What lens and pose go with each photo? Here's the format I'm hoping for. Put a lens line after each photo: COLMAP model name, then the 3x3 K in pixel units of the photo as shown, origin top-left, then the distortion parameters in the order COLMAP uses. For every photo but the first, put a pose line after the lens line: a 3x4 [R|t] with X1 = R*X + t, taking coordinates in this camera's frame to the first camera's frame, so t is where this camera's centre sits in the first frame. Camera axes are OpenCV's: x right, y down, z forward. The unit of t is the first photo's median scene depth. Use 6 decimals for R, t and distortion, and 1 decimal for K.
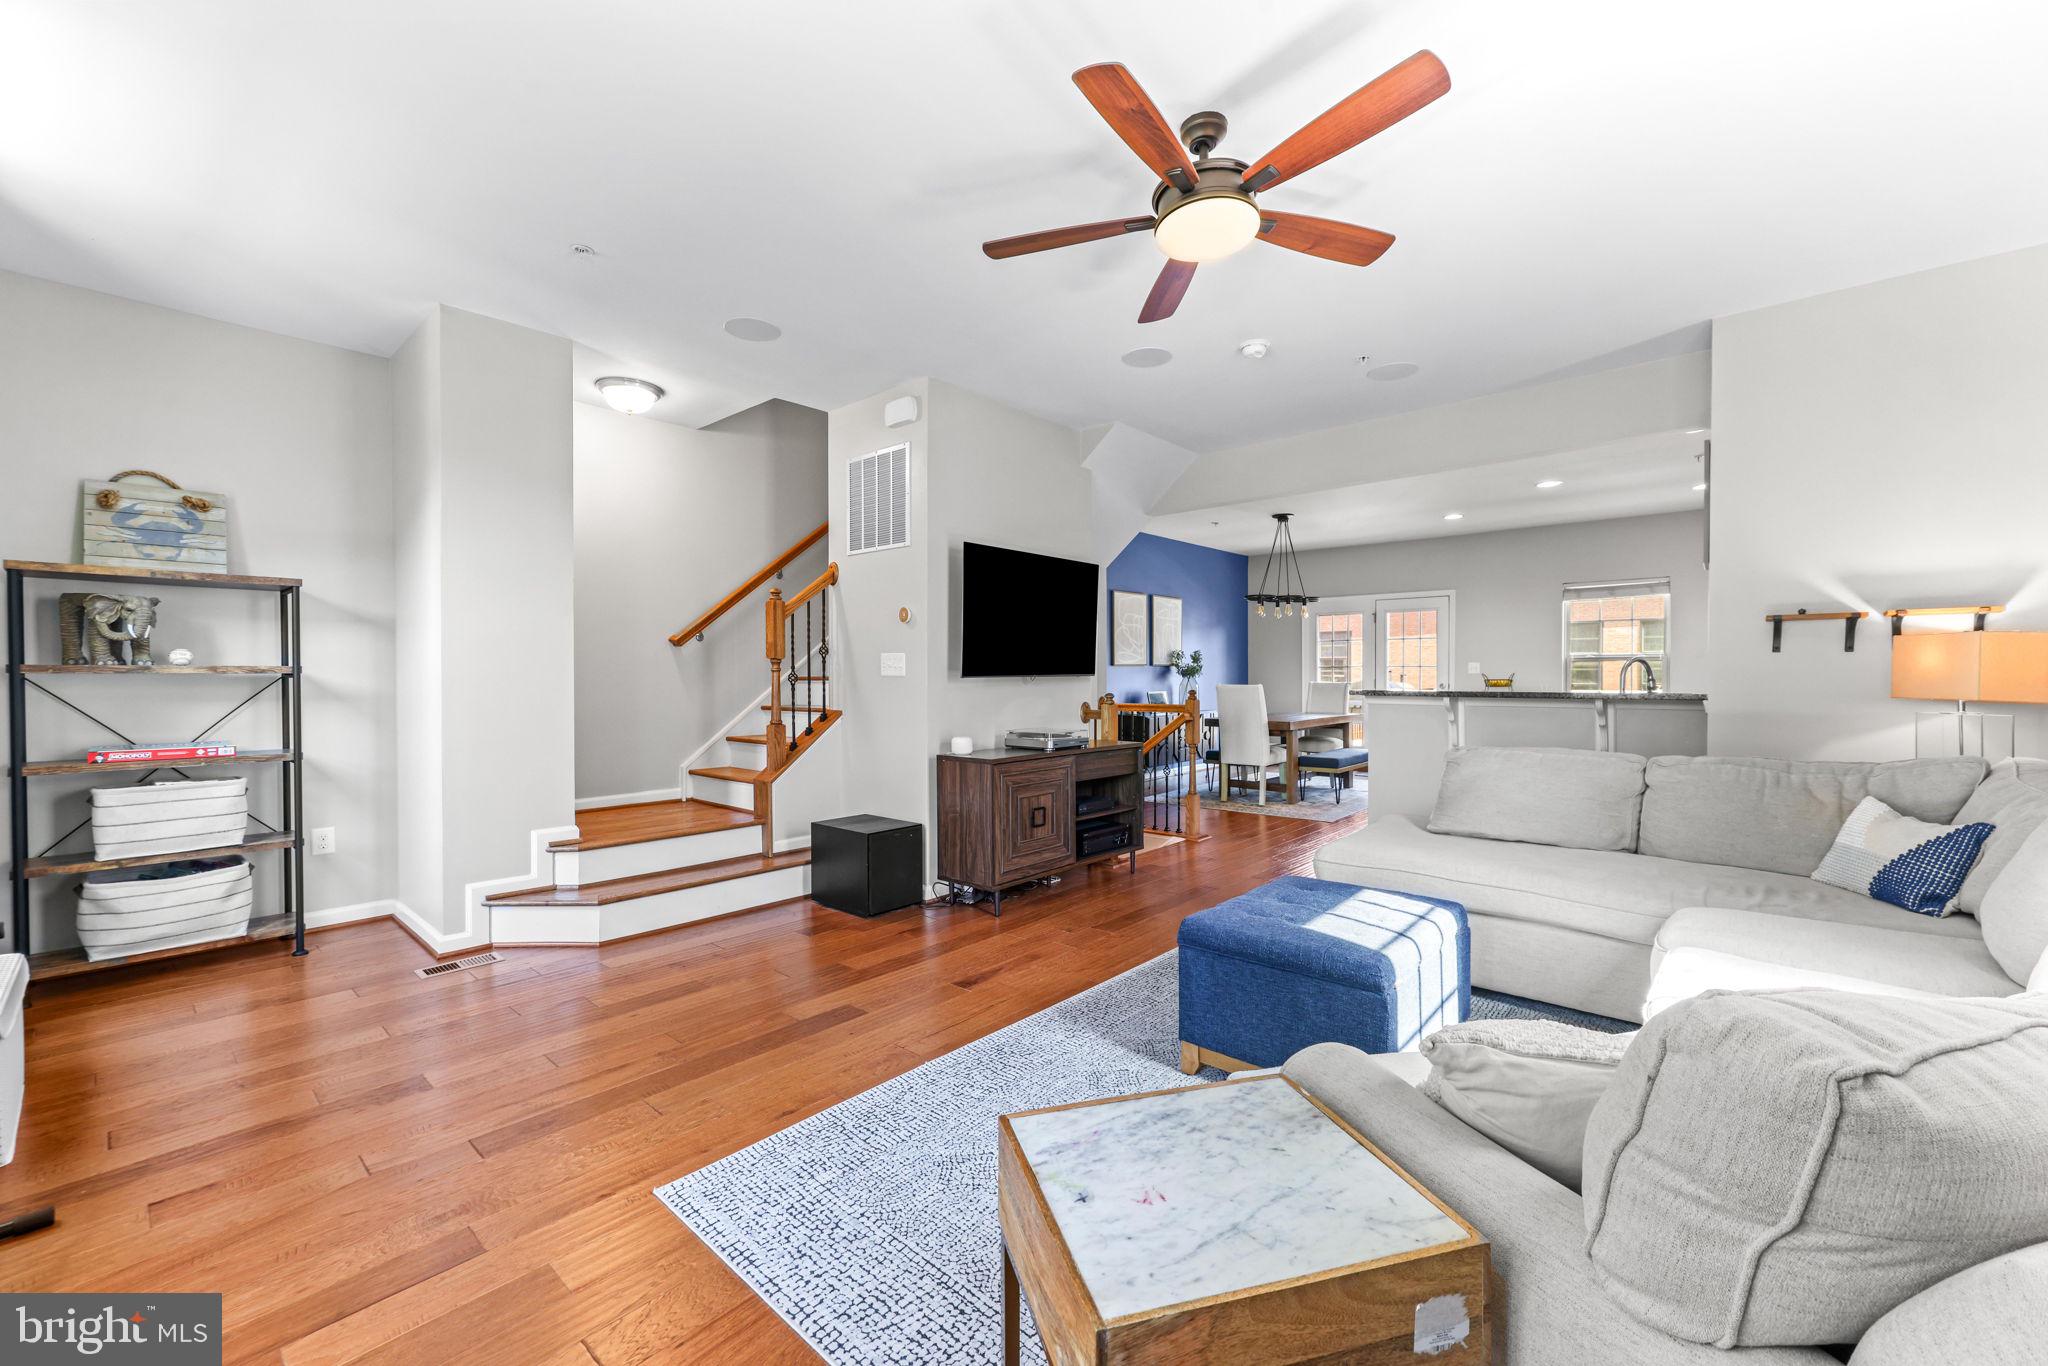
lens RADIAL K [[827.7, 0, 1011.4], [0, 827.7, 680.4], [0, 0, 1]] dist [-0.003605, 0.001482]
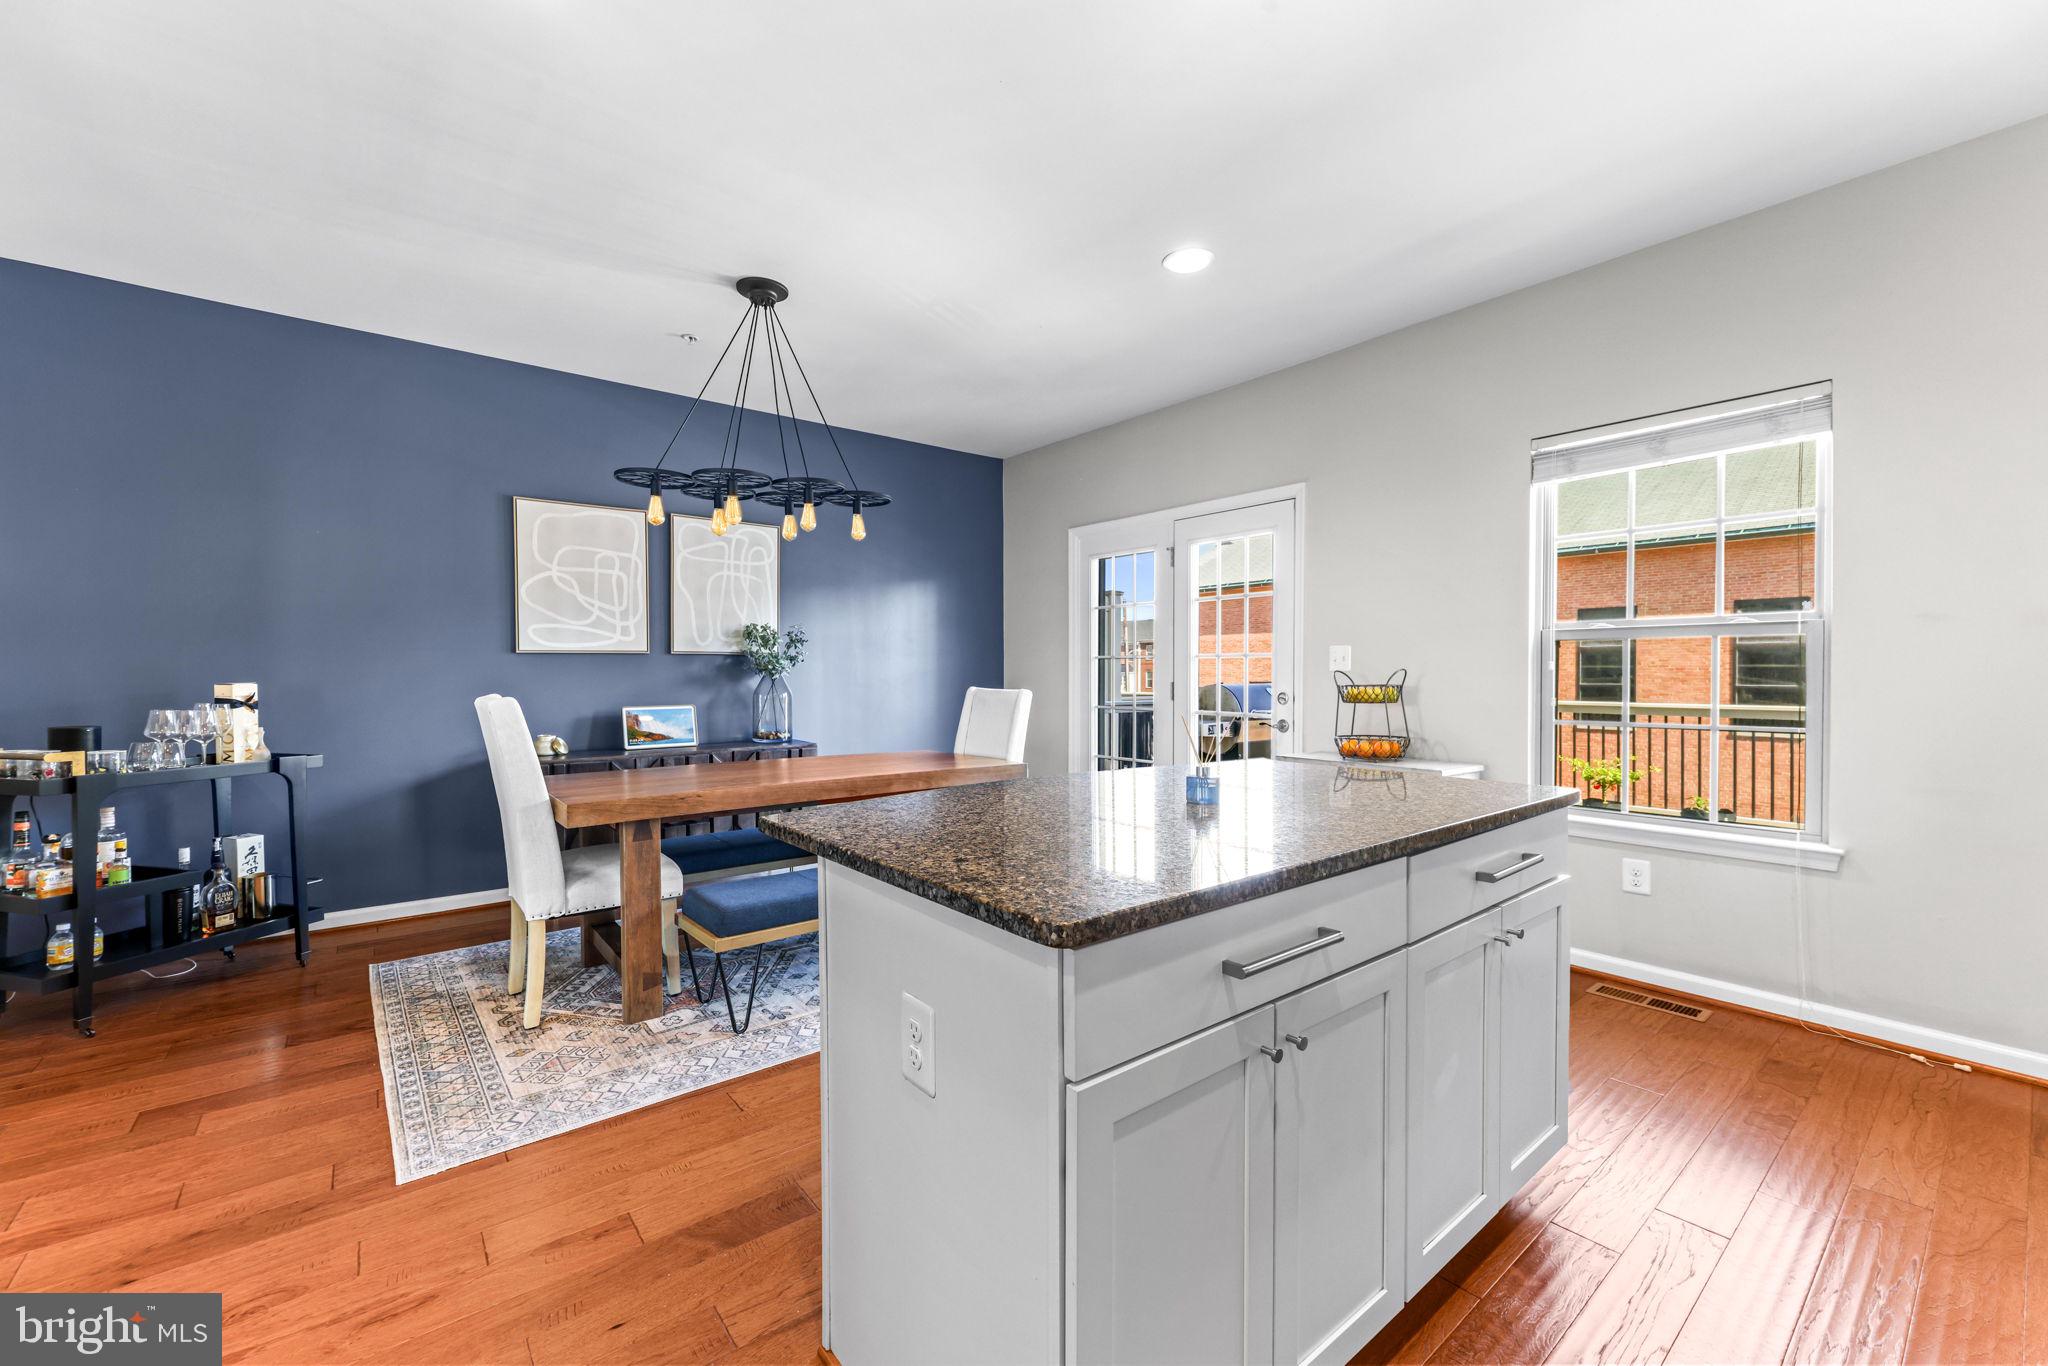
lens RADIAL K [[827.7, 0, 1027.3], [0, 827.7, 681.2], [0, 0, 1]] dist [-0.003605, 0.001482]
pose [[0.988579, 0.002866, -0.150678, 1.016589], [-0.002231, 0.999988, 0.004386, -0.009379], [0.150689, -0.004000, 0.988573, 1.188547]]
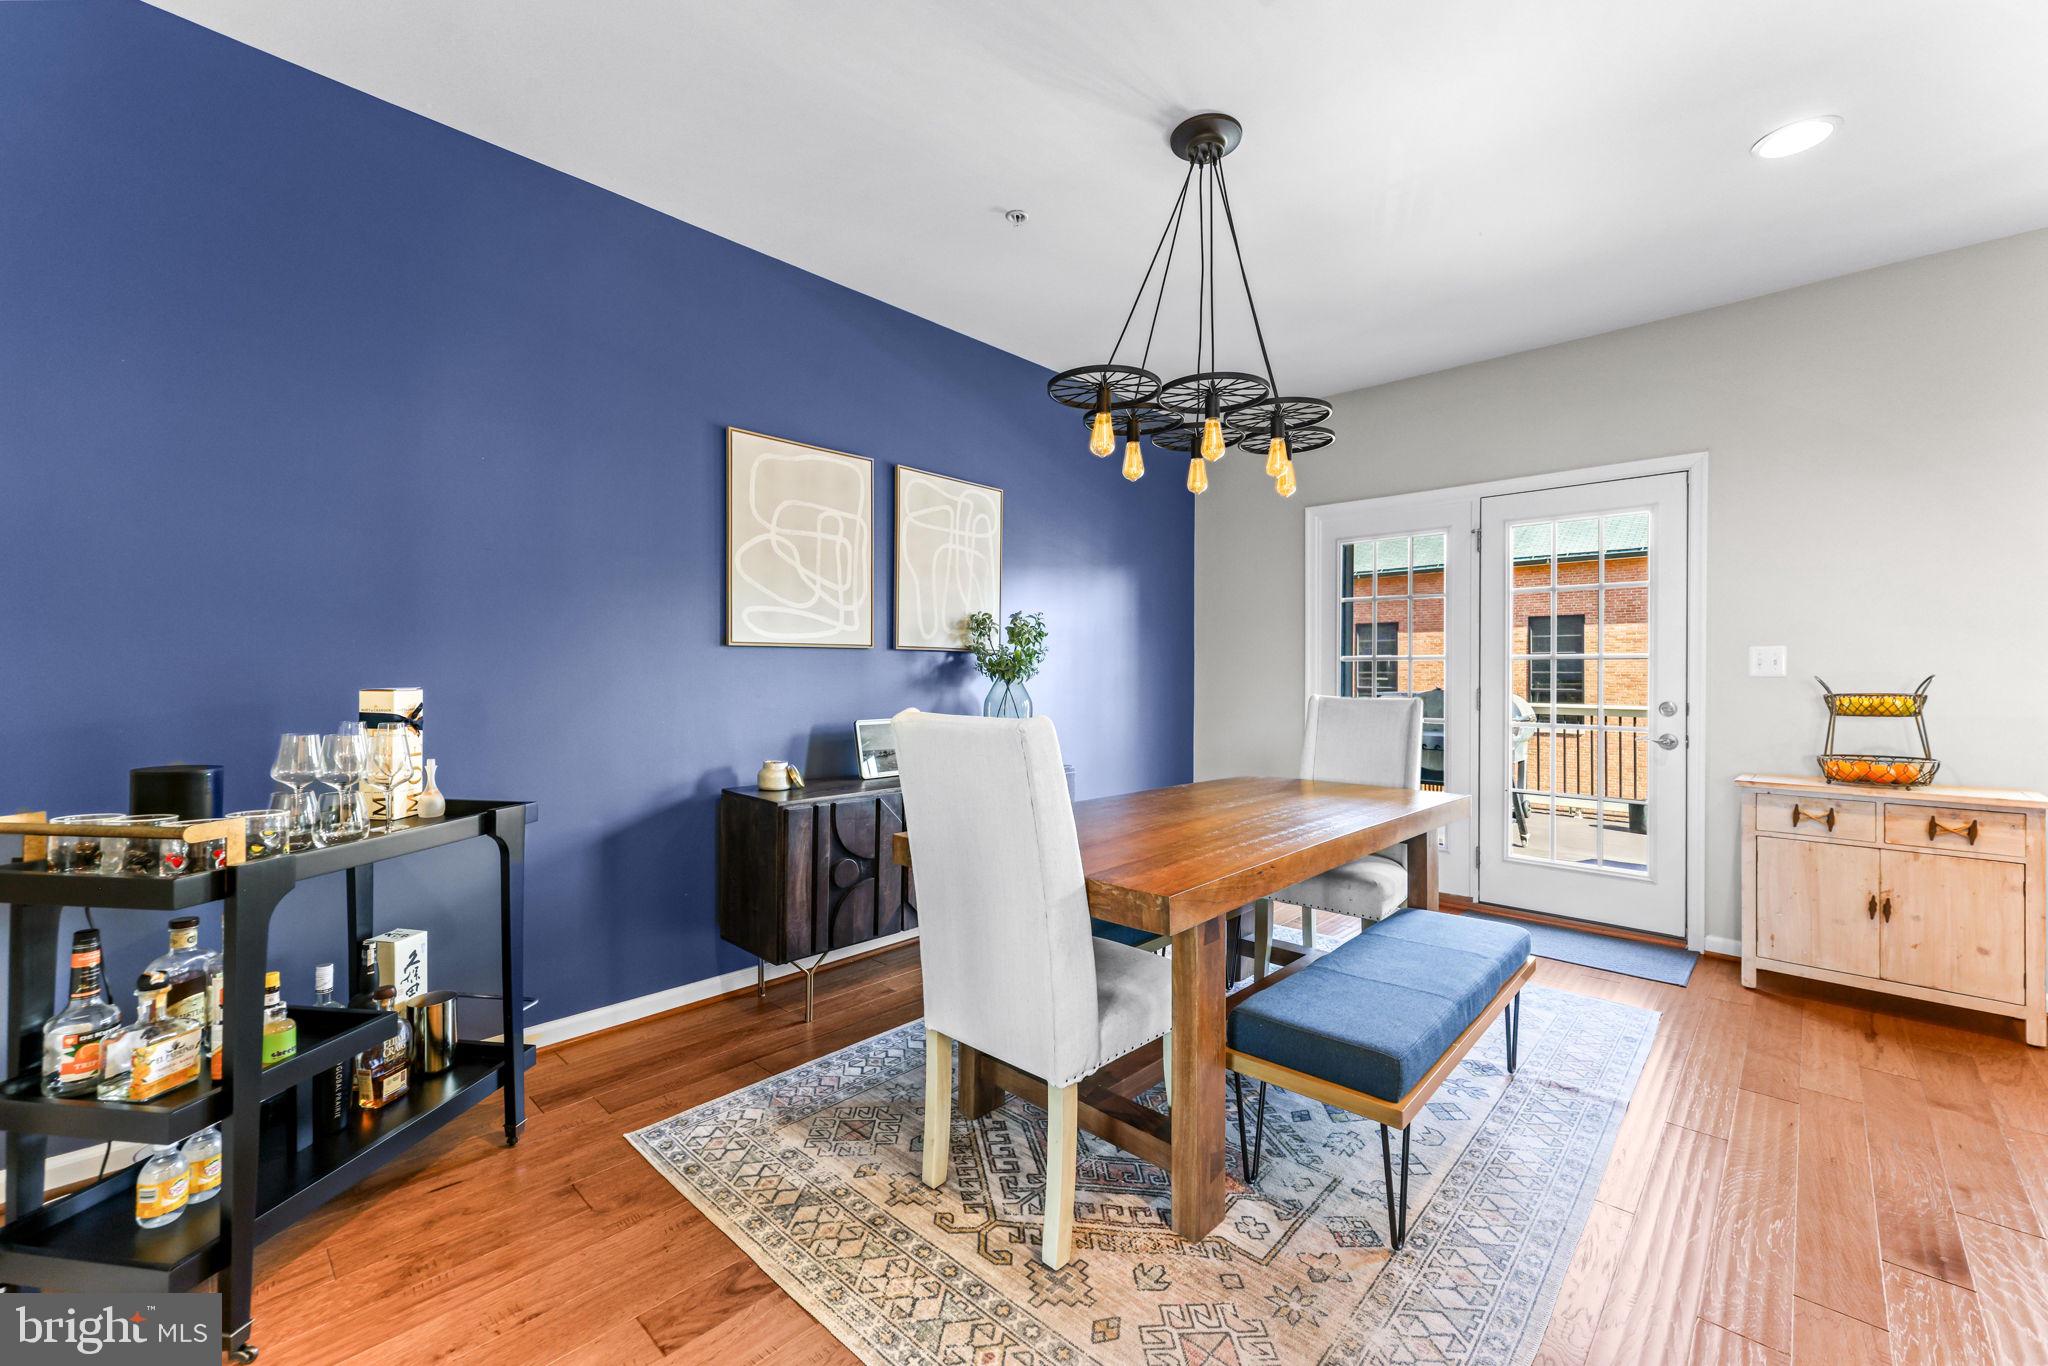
lens RADIAL K [[827.7, 0, 1024.5], [0, 827.7, 671.7], [0, 0, 1]] dist [-0.003605, 0.001482]
pose [[0.999742, 0.006174, -0.021874, 0.526820], [-0.006413, 0.999921, -0.010847, -0.009321], [0.021806, 0.010985, 0.999702, 1.376837]]
